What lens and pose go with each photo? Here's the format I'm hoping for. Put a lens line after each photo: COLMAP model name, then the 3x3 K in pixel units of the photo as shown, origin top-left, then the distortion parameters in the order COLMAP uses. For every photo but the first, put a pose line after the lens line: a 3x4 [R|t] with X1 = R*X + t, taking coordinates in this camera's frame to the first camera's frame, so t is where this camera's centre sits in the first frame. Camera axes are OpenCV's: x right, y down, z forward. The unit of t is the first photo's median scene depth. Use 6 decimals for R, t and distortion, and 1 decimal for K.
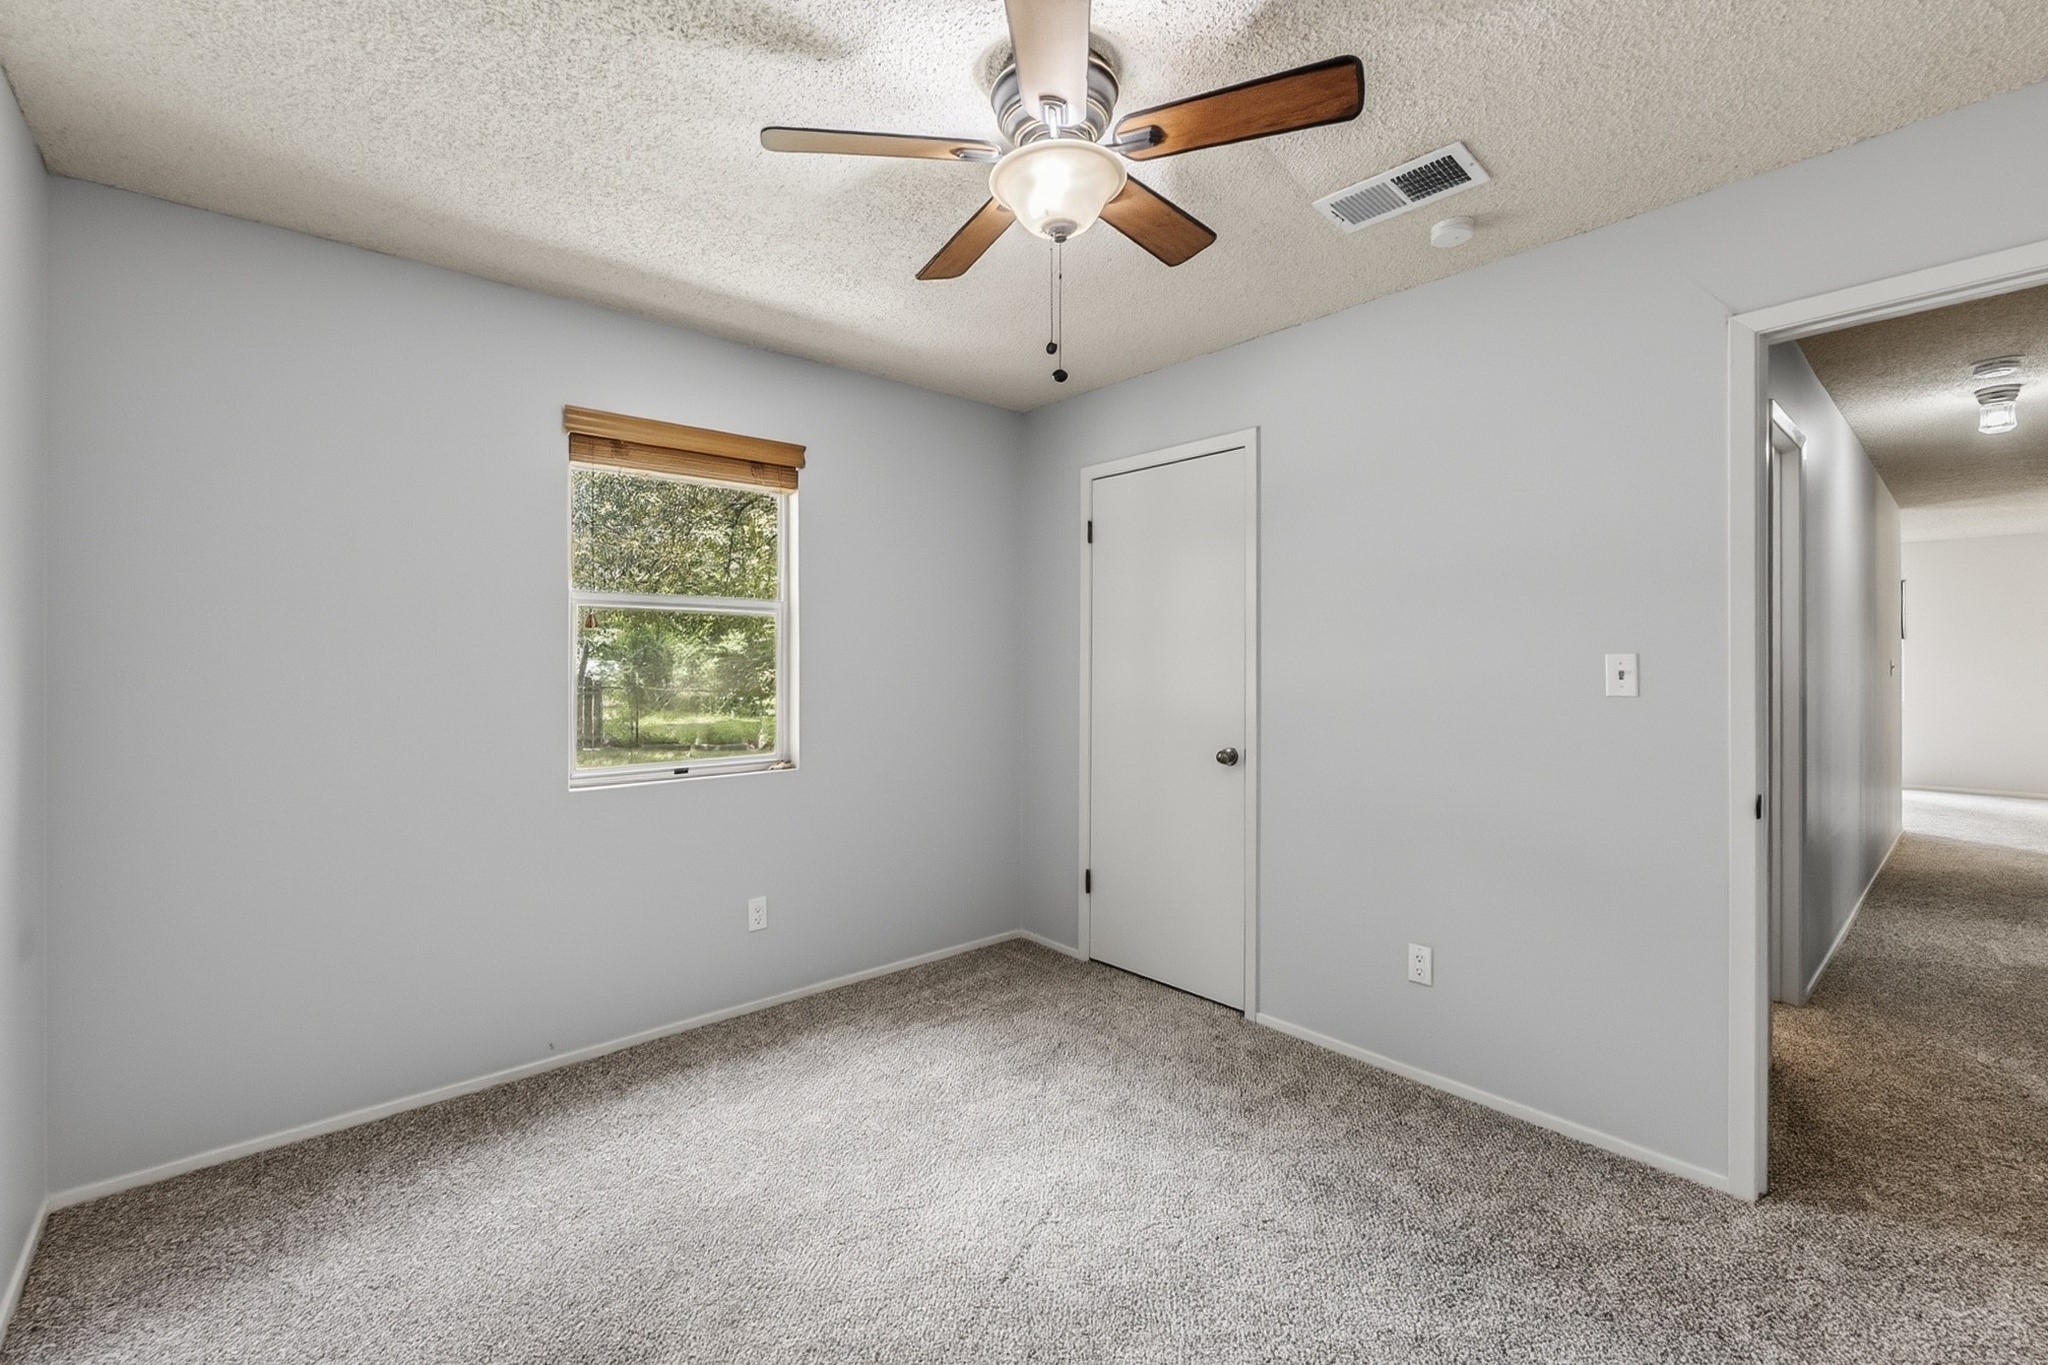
lens RADIAL K [[859.6, 0, 1027.7], [0, 859.6, 666.0], [0, 0, 1]] dist [0.000008, 0.000013]
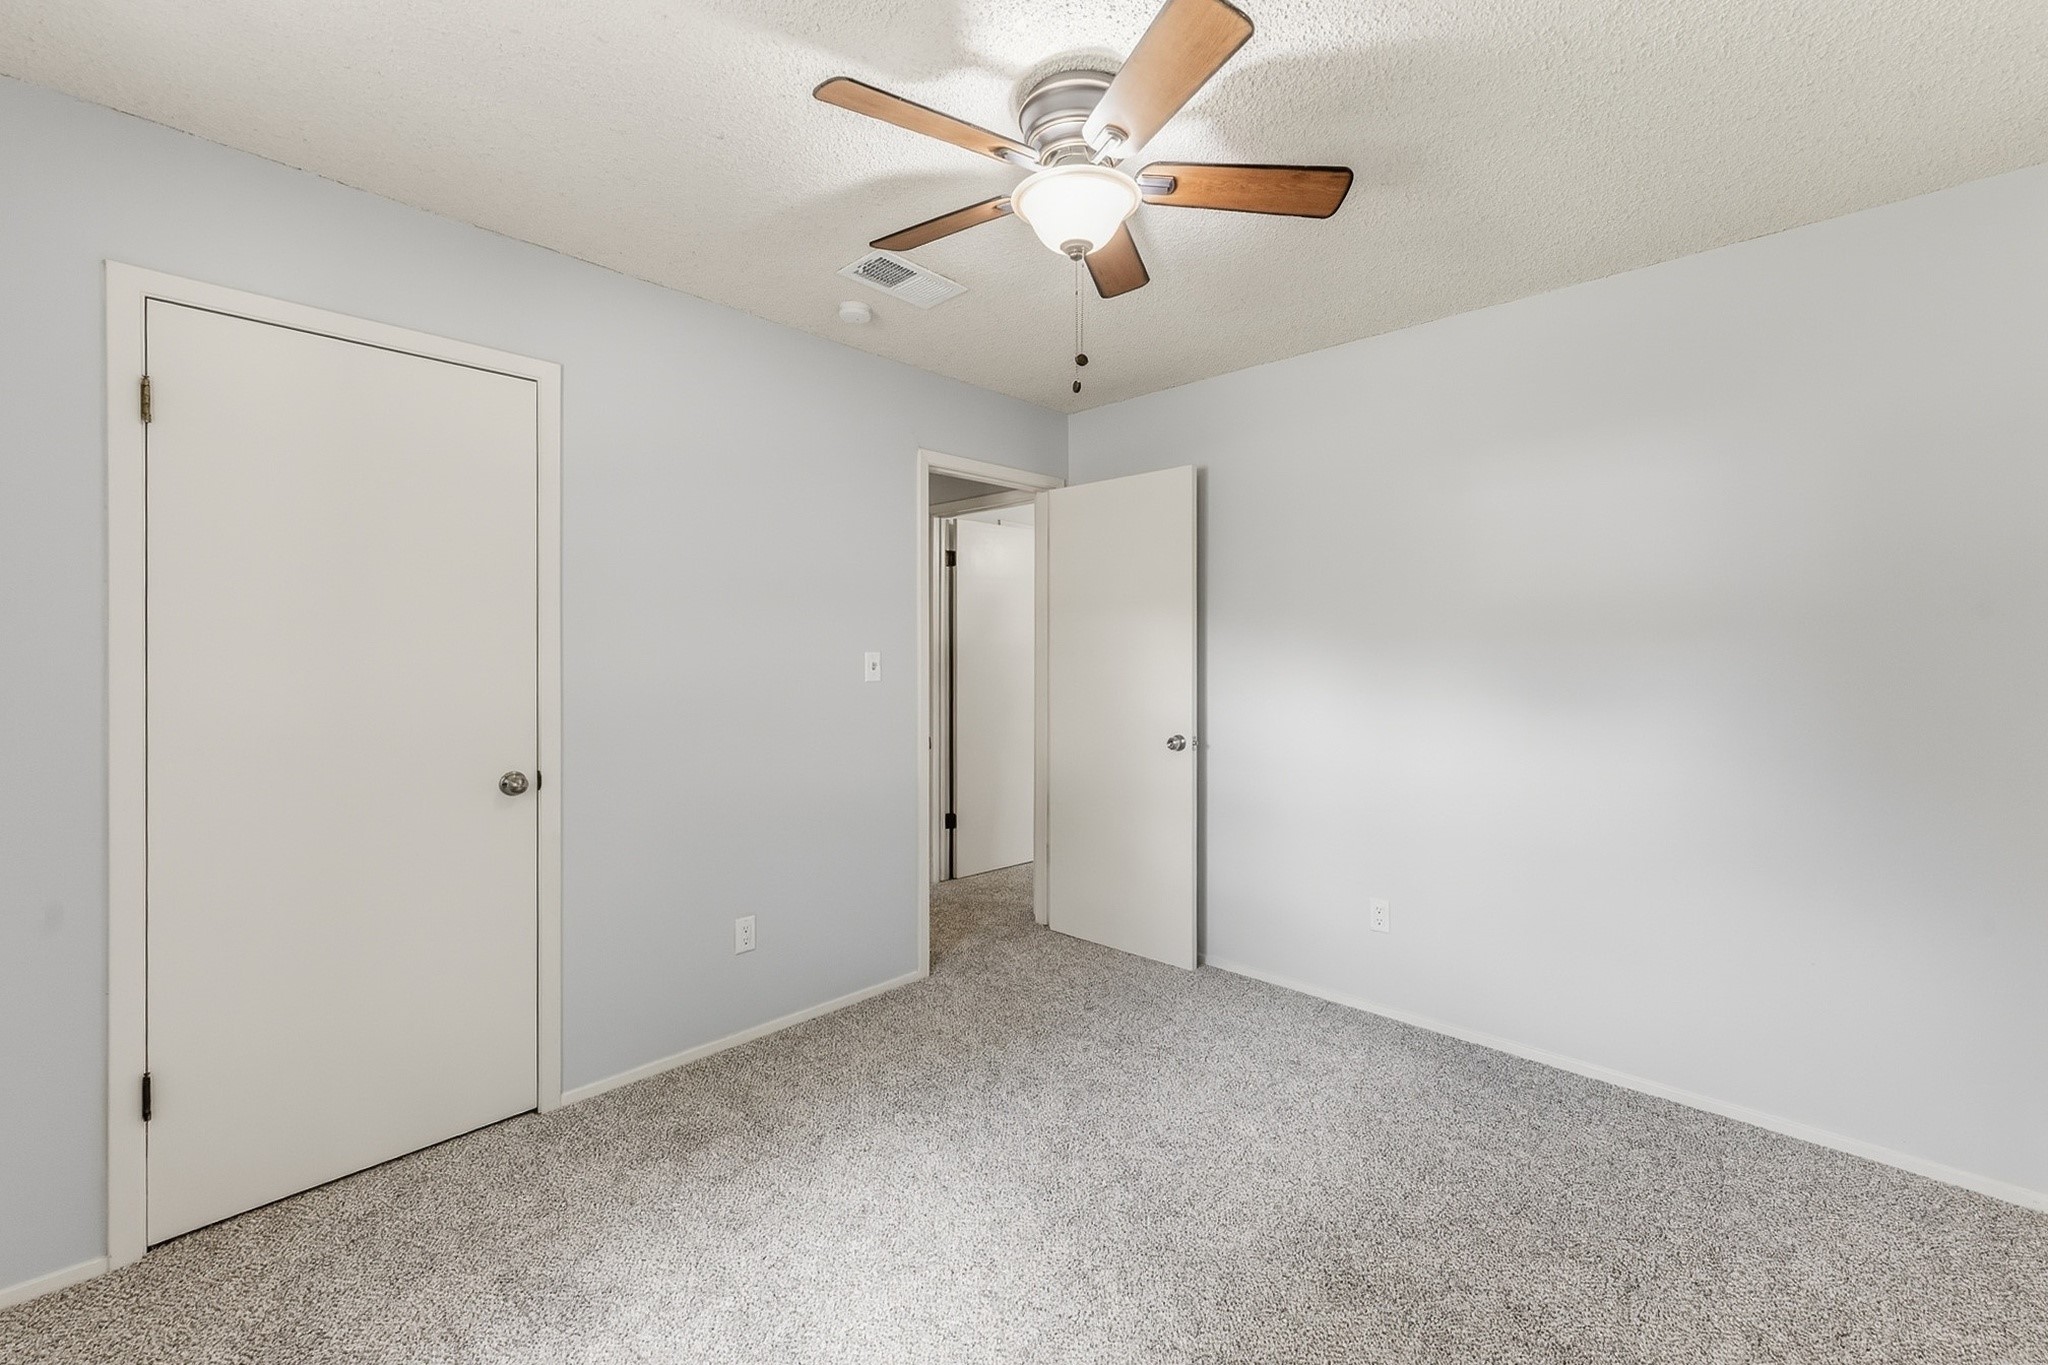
lens RADIAL K [[827.9, 0, 1028.7], [0, 827.9, 656.4], [0, 0, 1]] dist [0.000605, -0.000035]
pose [[-0.073234, -0.002650, 0.997311, -0.618422], [0.002804, 0.999992, 0.002863, -0.008507], [-0.997311, 0.003006, -0.073226, 0.715551]]
